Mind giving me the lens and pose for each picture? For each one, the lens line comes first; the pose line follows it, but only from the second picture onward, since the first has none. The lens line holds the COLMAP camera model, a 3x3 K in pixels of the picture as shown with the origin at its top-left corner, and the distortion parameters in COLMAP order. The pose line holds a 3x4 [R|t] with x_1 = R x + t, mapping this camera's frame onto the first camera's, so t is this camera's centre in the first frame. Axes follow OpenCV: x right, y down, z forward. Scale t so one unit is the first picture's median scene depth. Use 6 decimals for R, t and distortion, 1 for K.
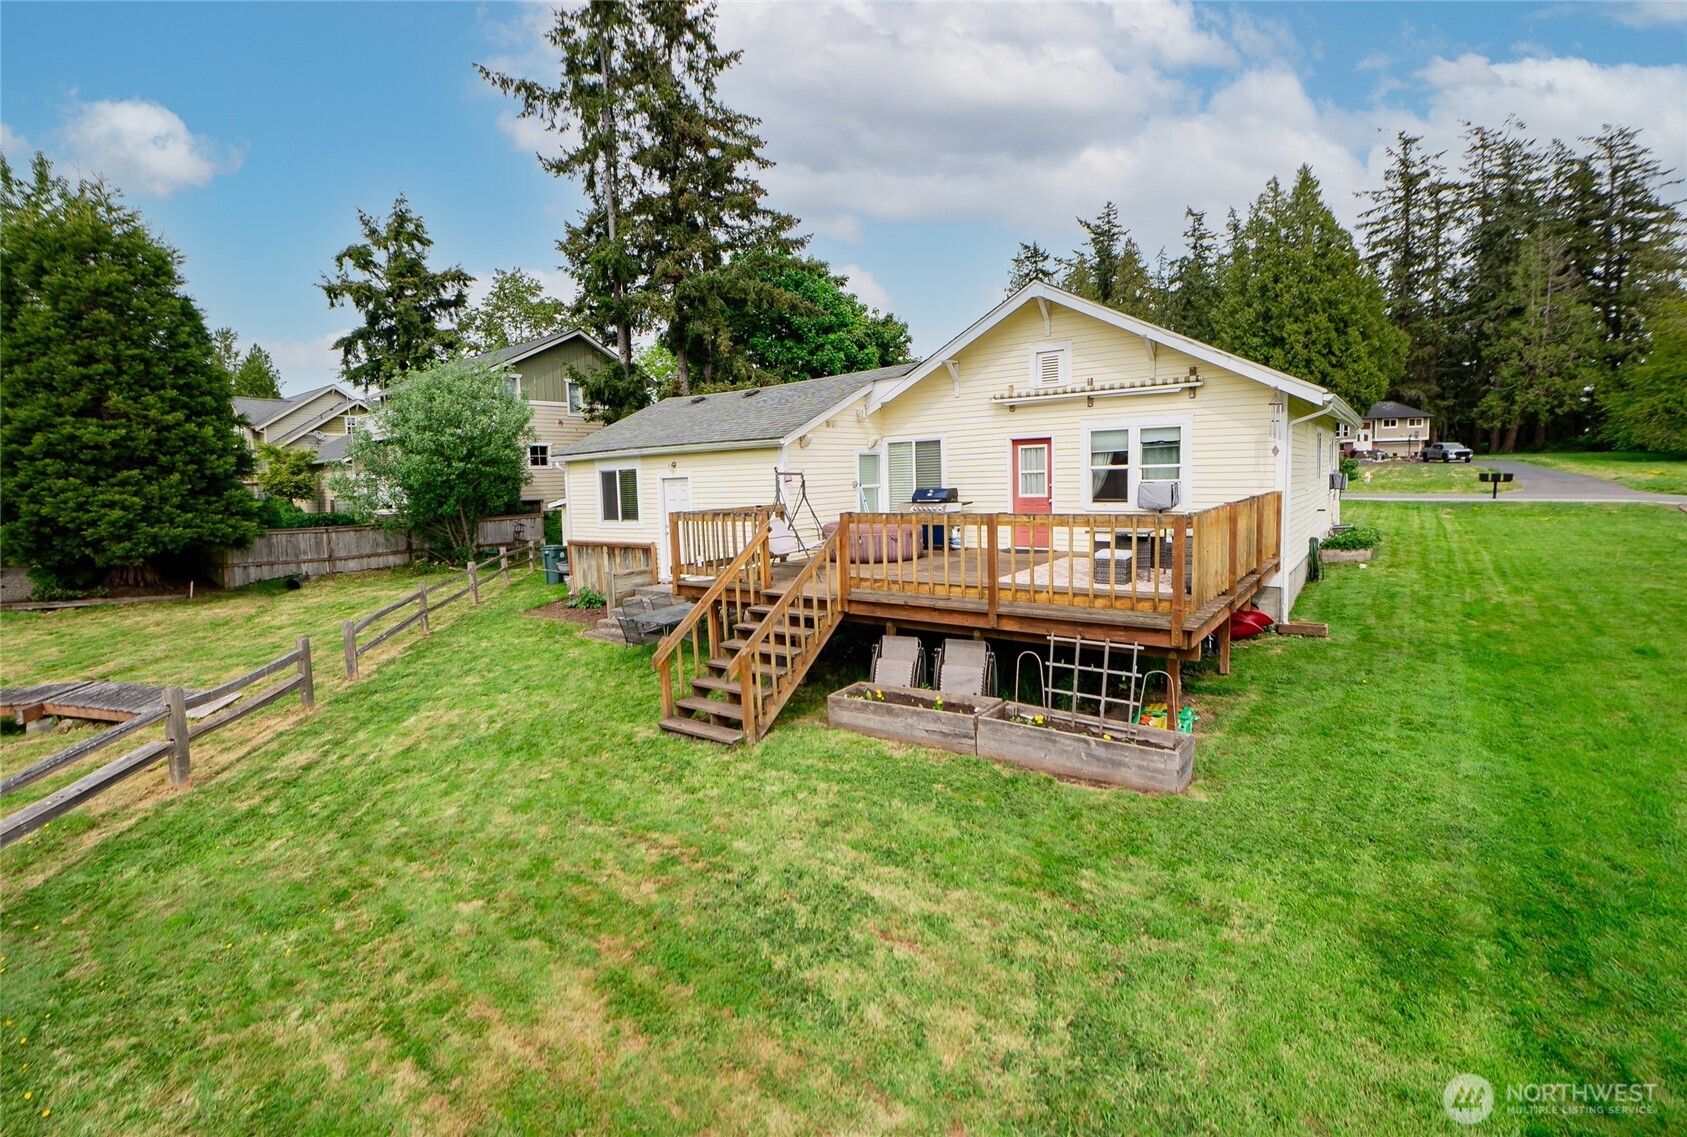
lens RADIAL K [[709.1, 0, 852.2], [0, 709.1, 557.6], [0, 0, 1]] dist [-0.015970, -0.000431]
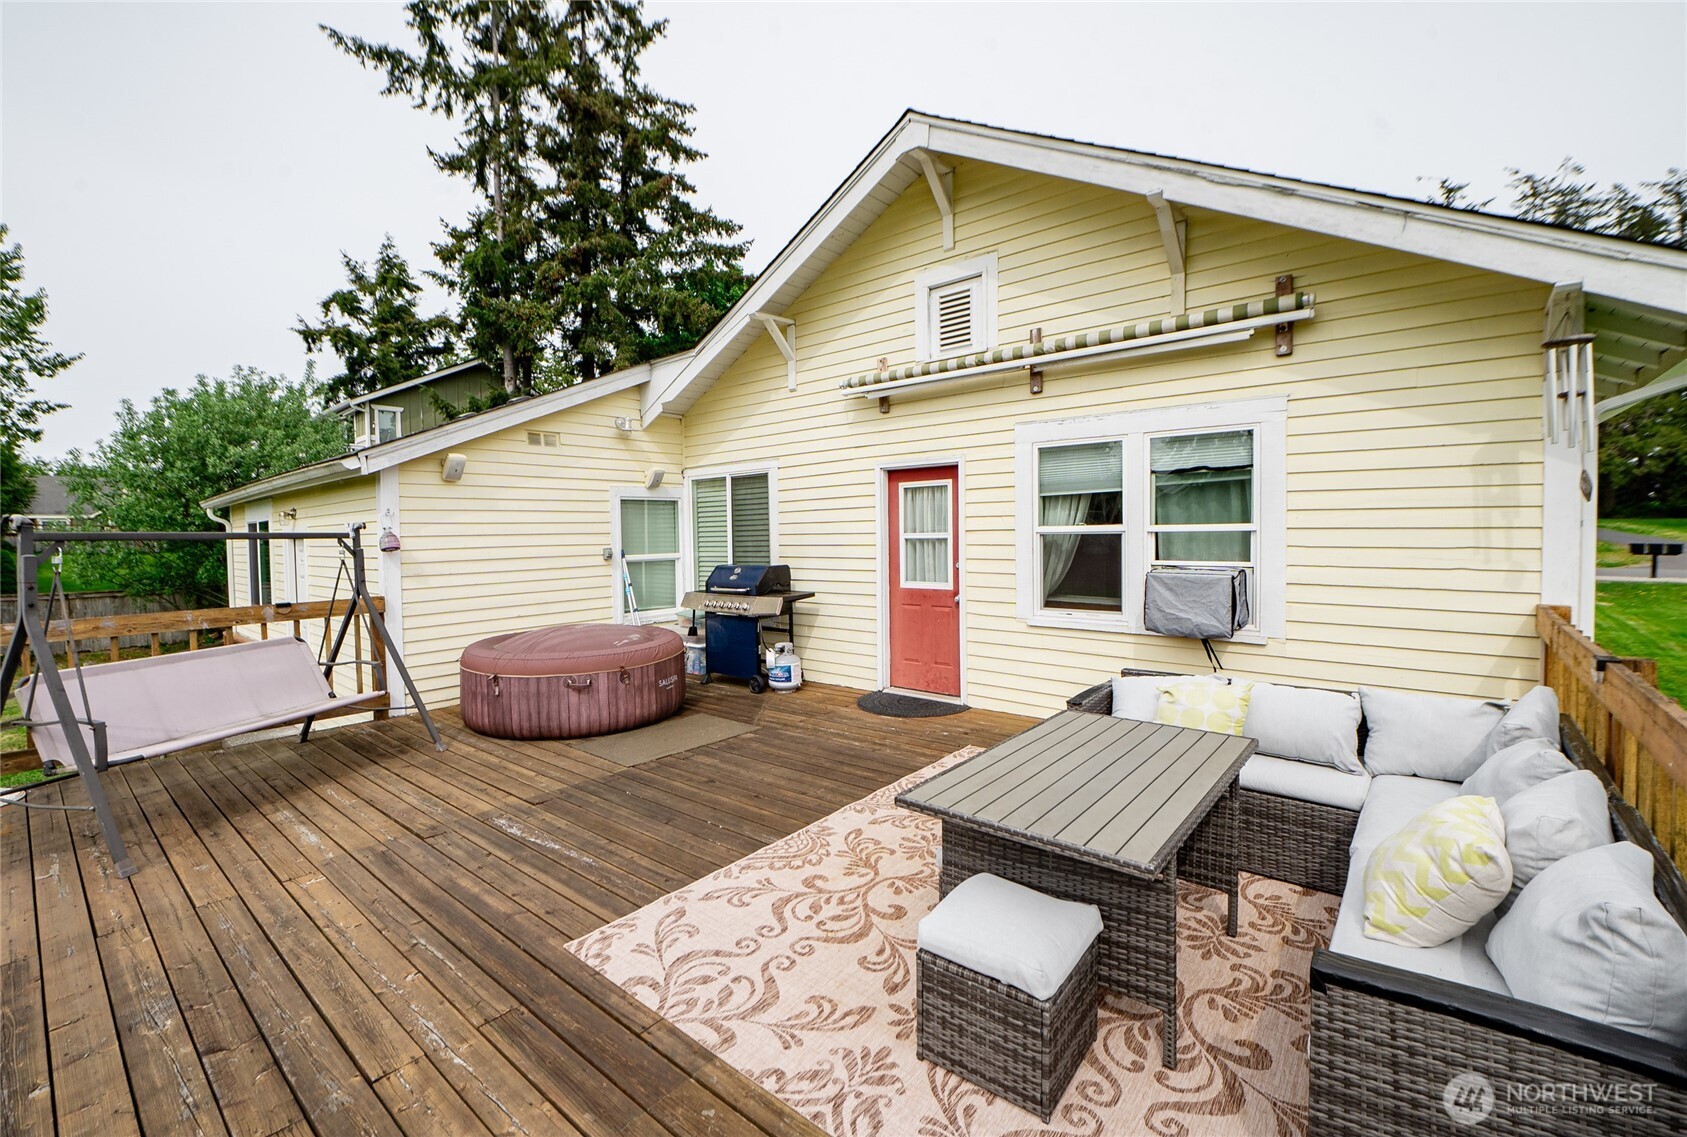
lens RADIAL K [[709.1, 0, 838.3], [0, 709.1, 570.9], [0, 0, 1]] dist [-0.015970, -0.000431]
pose [[0.998634, 0.016563, -0.049547, 0.093645], [-0.019581, 0.997943, -0.061052, -0.028677], [0.048434, 0.061939, 0.996904, 0.221500]]
